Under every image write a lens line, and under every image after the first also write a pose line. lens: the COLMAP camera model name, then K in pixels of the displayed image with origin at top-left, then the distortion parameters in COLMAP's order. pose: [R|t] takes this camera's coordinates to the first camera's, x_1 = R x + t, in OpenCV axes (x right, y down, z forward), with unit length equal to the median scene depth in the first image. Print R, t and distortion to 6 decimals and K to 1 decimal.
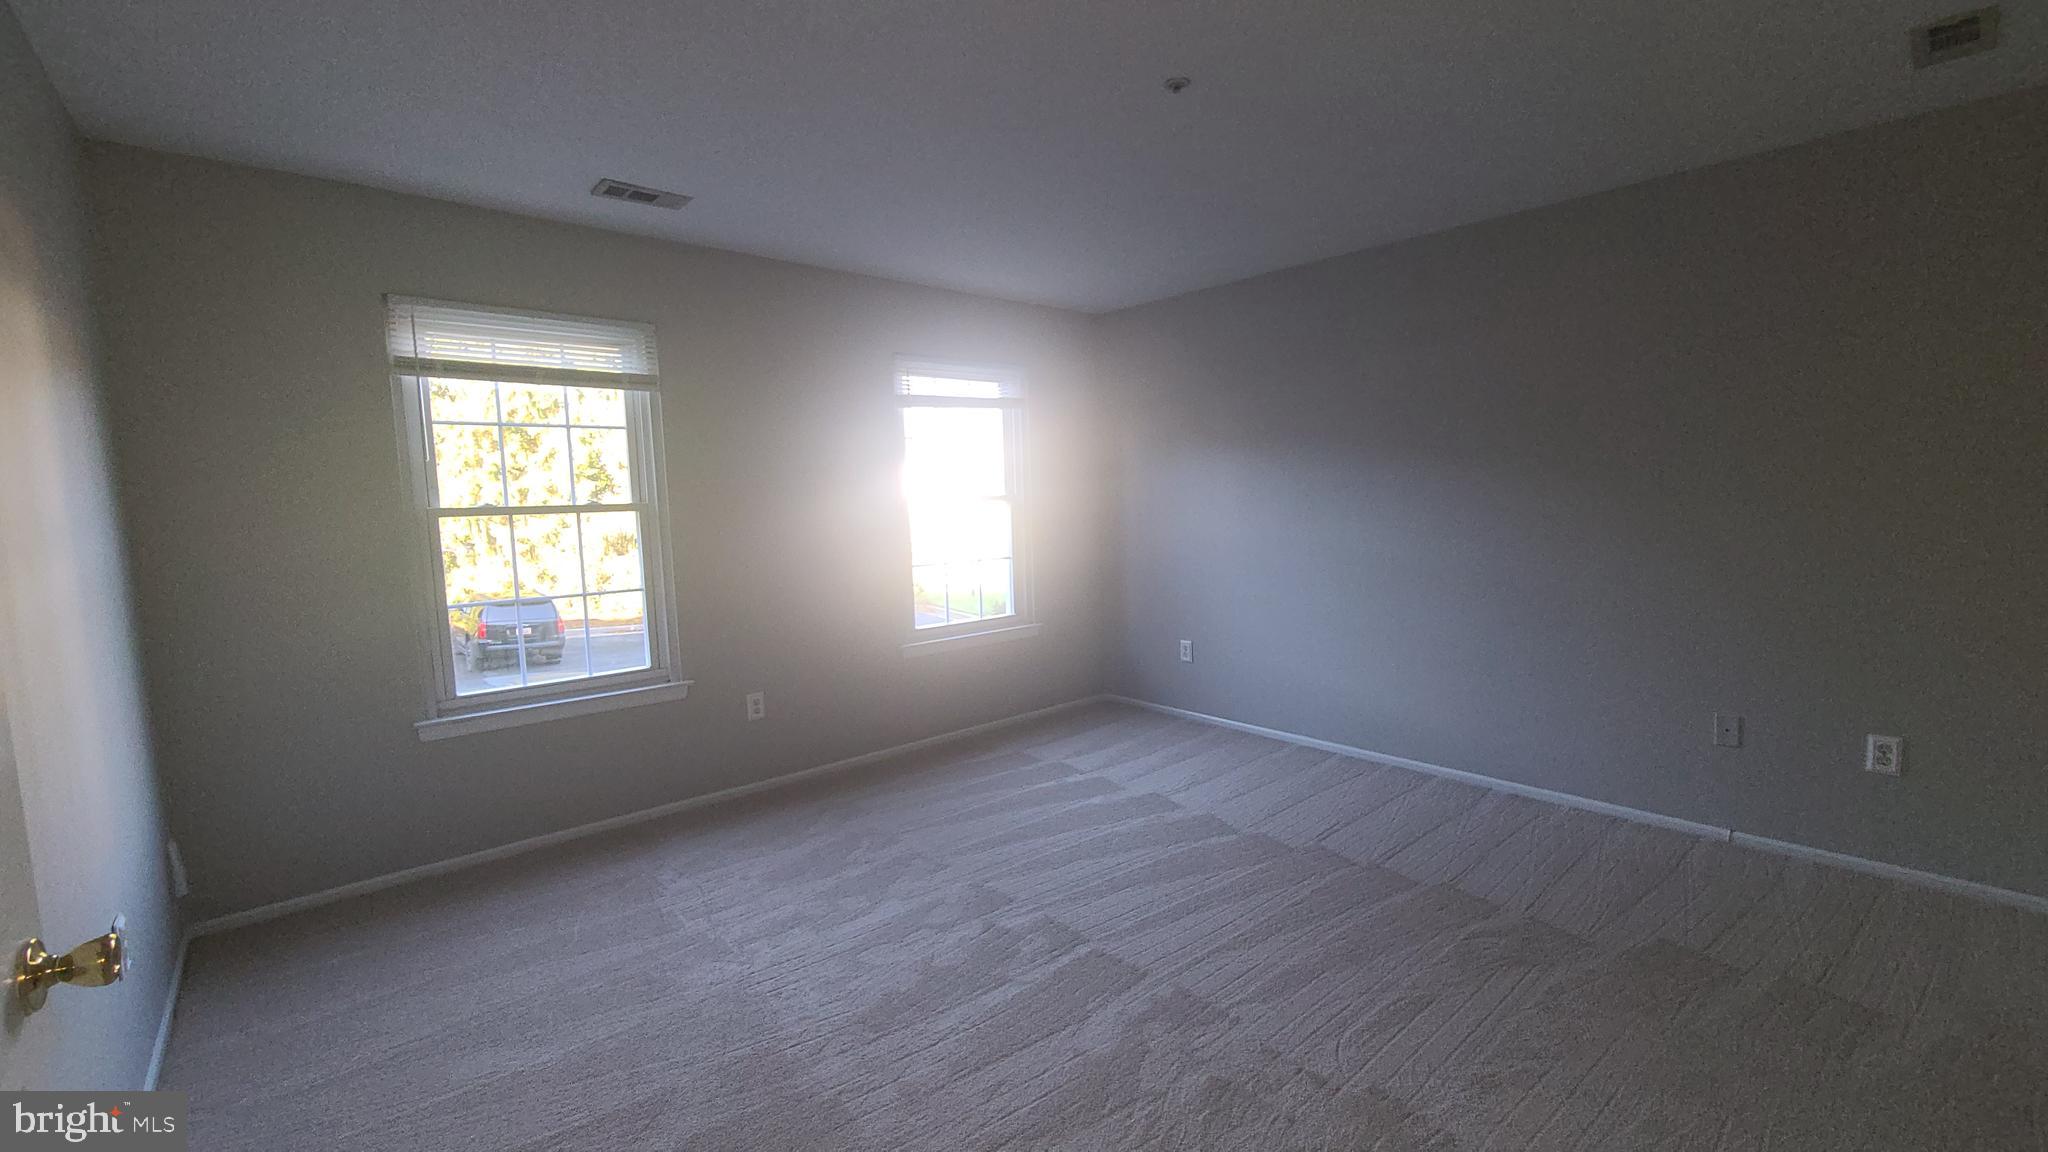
lens RADIAL K [[834.0, 0, 1030.4], [0, 834.0, 572.0], [0, 0, 1]] dist [0.000234, -0.000243]
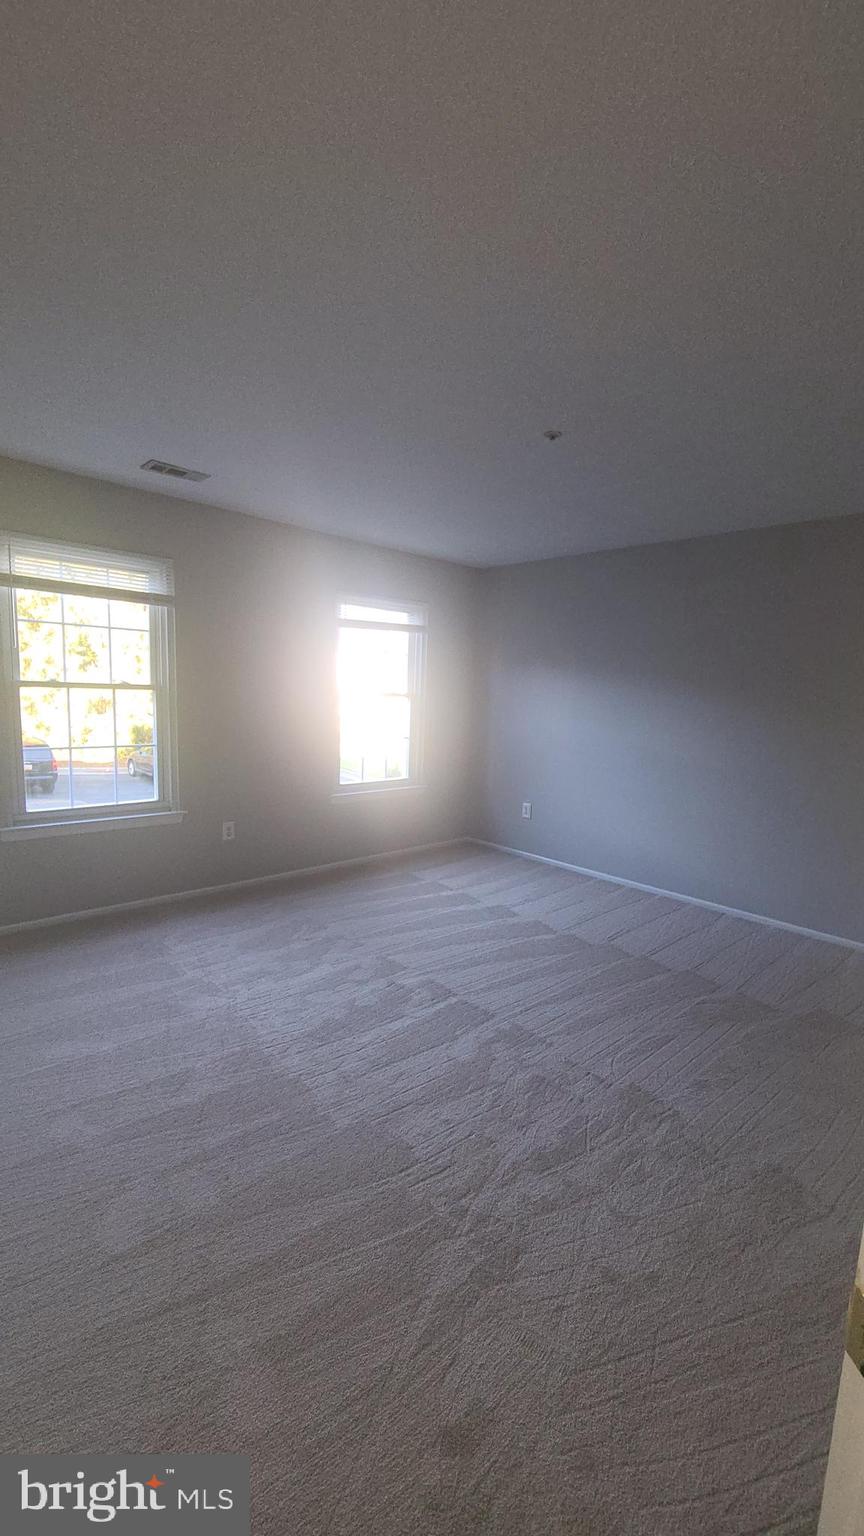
lens RADIAL K [[625.5, 0, 432.0], [0, 625.5, 768.0], [0, 0, 1]] dist [0.000234, -0.000243]
pose [[0.997339, 0.060670, 0.040421, -0.038930], [-0.062041, 0.997509, 0.033567, -0.006862], [-0.038284, -0.035985, 0.998619, -0.107614]]
